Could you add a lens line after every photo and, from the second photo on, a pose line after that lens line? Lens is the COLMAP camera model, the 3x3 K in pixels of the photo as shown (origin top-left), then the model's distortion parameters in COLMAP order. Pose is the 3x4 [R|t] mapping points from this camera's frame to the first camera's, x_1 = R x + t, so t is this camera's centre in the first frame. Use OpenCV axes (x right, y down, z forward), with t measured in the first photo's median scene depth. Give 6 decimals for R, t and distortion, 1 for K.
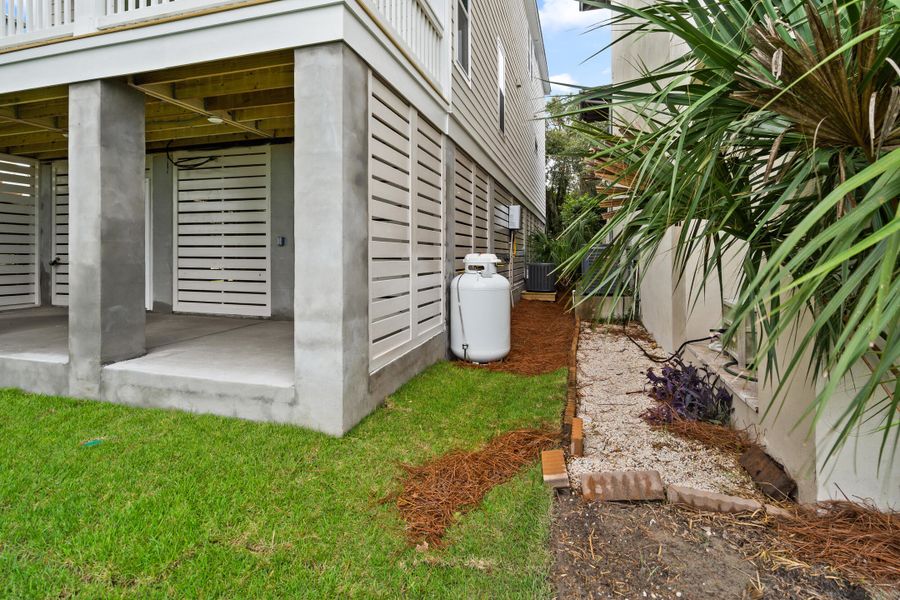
lens RADIAL K [[426.0, 0, 469.9], [0, 426.0, 252.0], [0, 0, 1]] dist [0.003247, 0.000917]
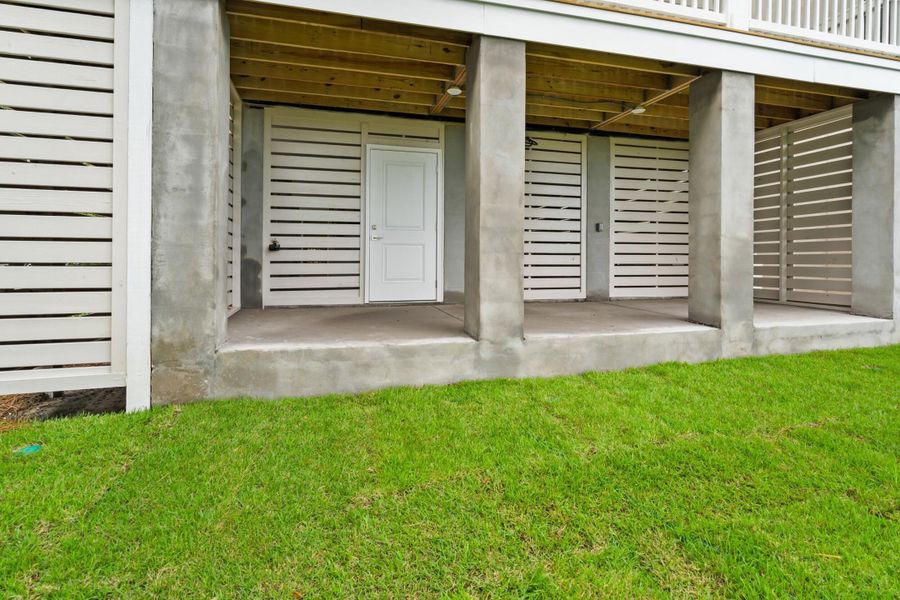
lens RADIAL K [[426.0, 0, 454.5], [0, 426.0, 259.6], [0, 0, 1]] dist [0.003247, 0.000917]
pose [[0.852950, -0.002140, 0.521988, -2.087328], [-0.000619, 0.999987, 0.005110, 0.081139], [-0.521993, -0.004682, 0.852937, 0.434813]]
